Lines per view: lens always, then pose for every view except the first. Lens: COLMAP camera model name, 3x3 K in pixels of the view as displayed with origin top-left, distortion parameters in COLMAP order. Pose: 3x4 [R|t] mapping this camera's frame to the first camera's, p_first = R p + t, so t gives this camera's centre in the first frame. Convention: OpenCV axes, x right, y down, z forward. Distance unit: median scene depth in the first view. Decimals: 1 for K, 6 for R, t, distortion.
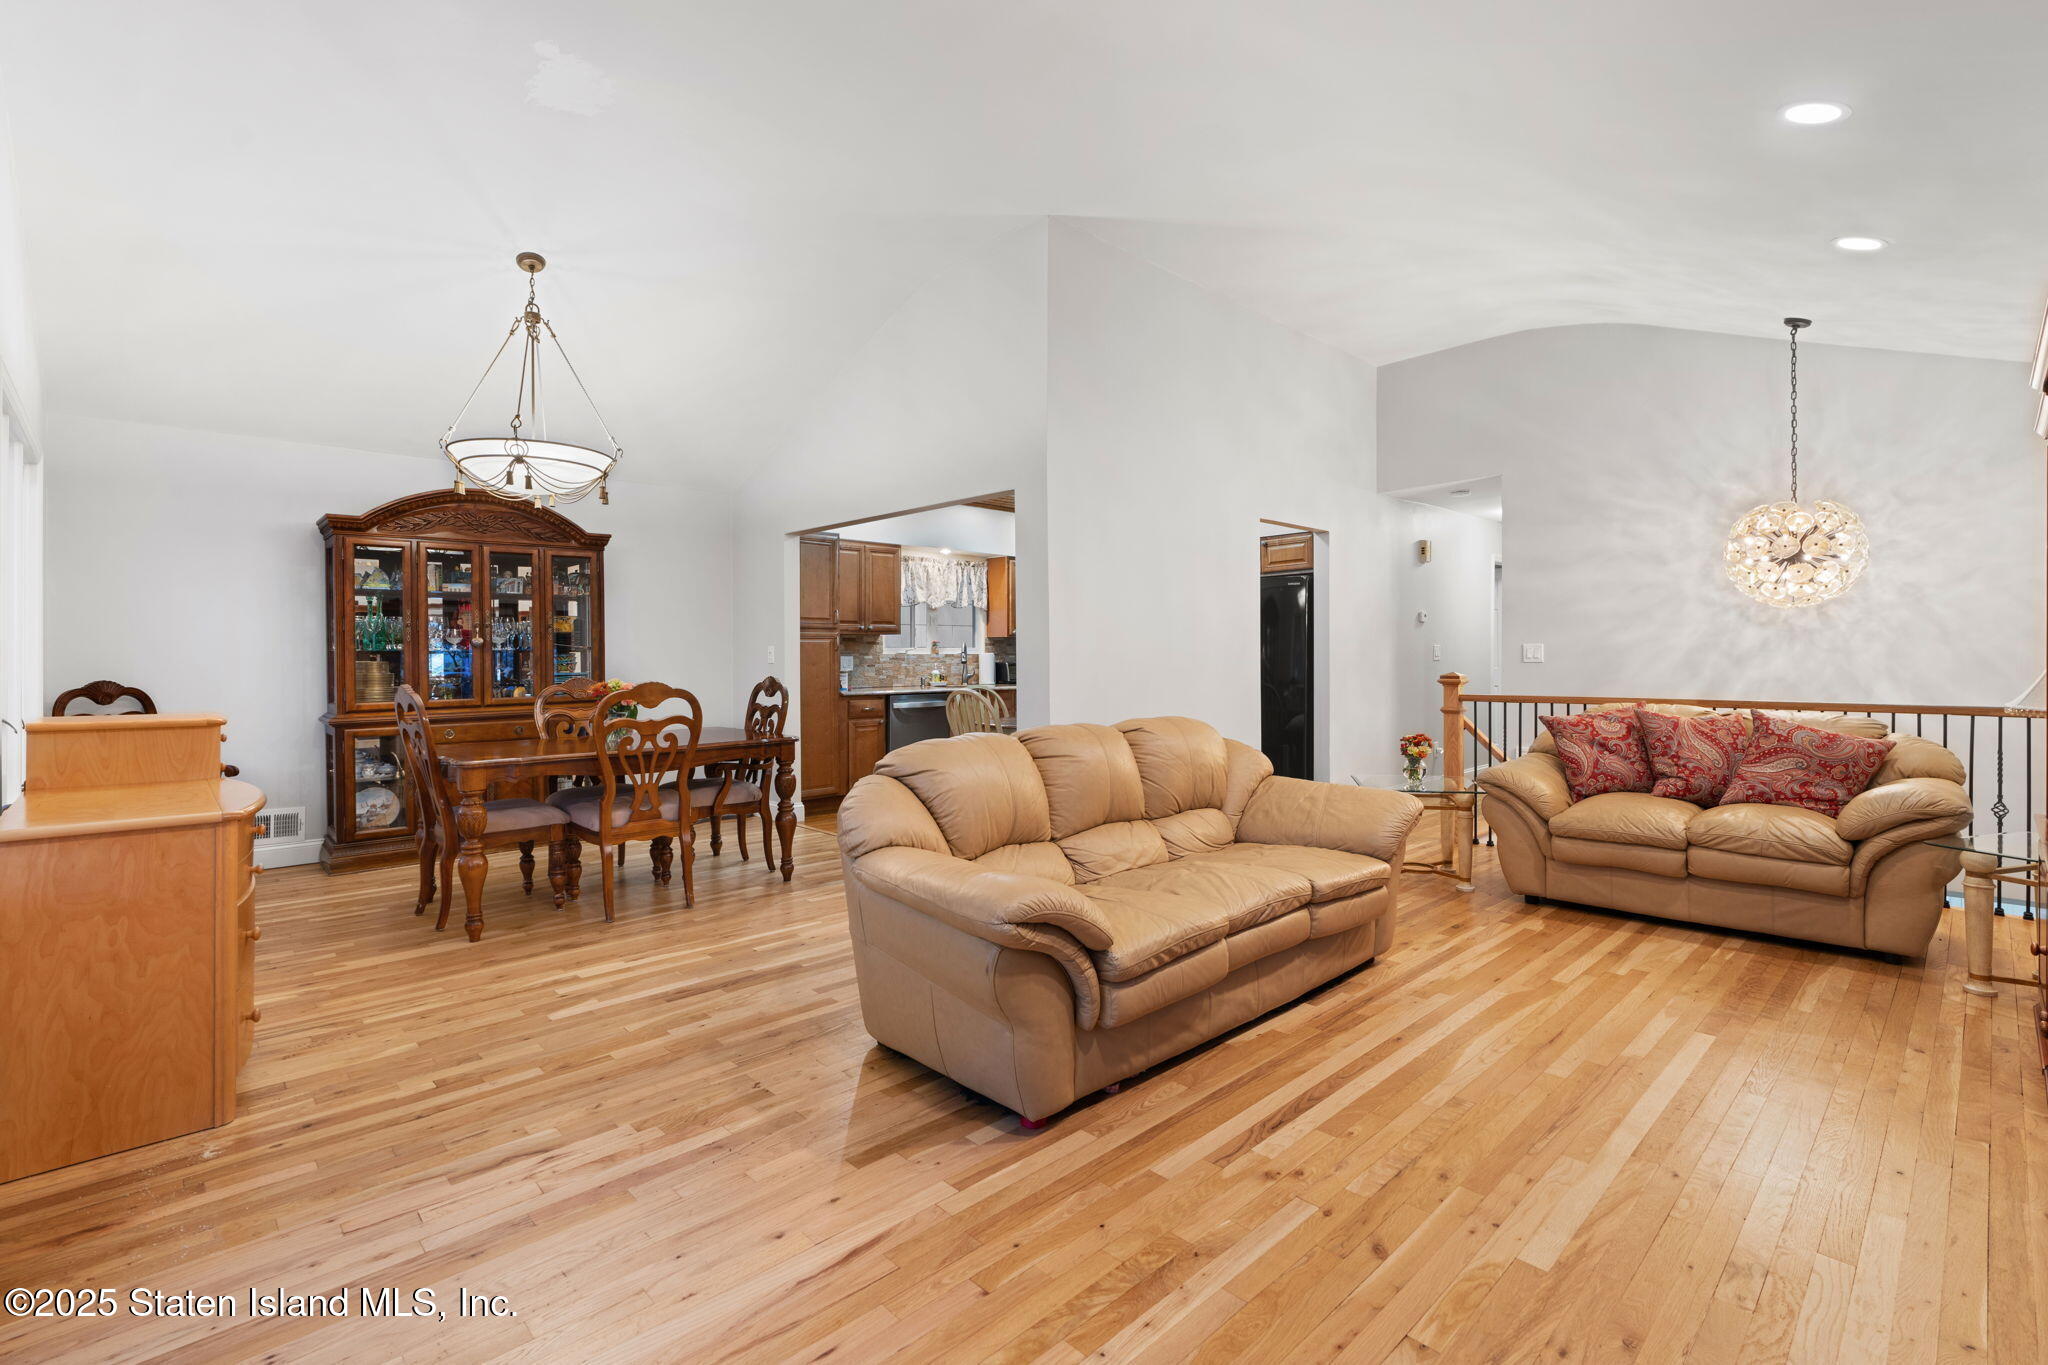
lens RADIAL K [[928.8, 0, 1020.6], [0, 928.8, 666.6], [0, 0, 1]] dist [-0.002871, -0.000618]
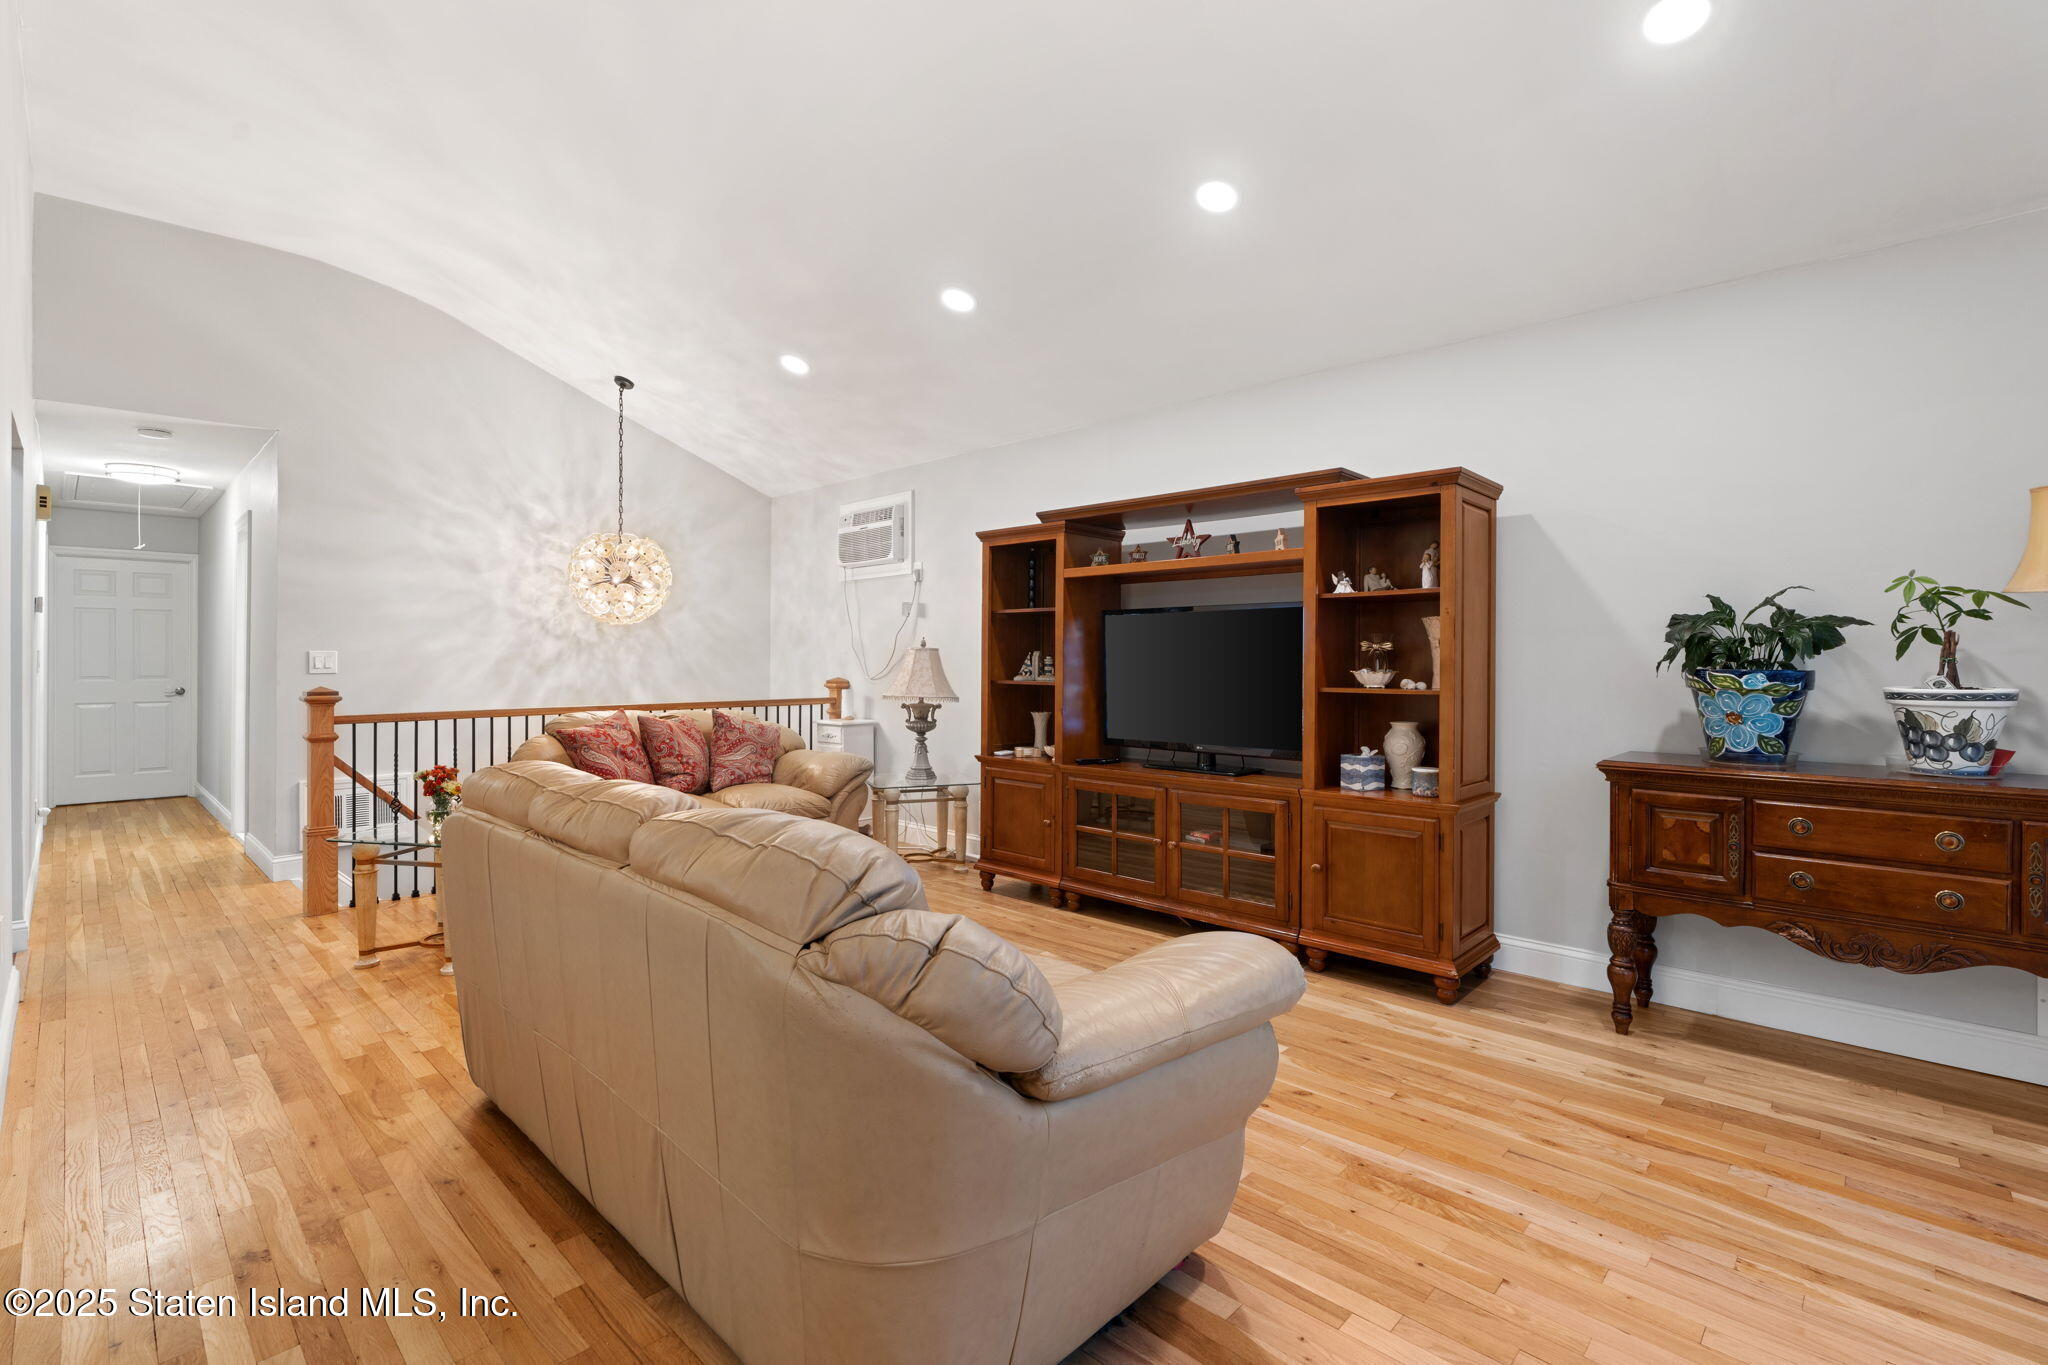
lens RADIAL K [[928.8, 0, 1016.0], [0, 928.8, 669.5], [0, 0, 1]] dist [-0.002871, -0.000618]
pose [[-0.046500, -0.003549, 0.998912, -0.423717], [0.012989, 0.999907, 0.004157, -0.005594], [-0.998834, 0.013168, -0.046449, 0.646184]]
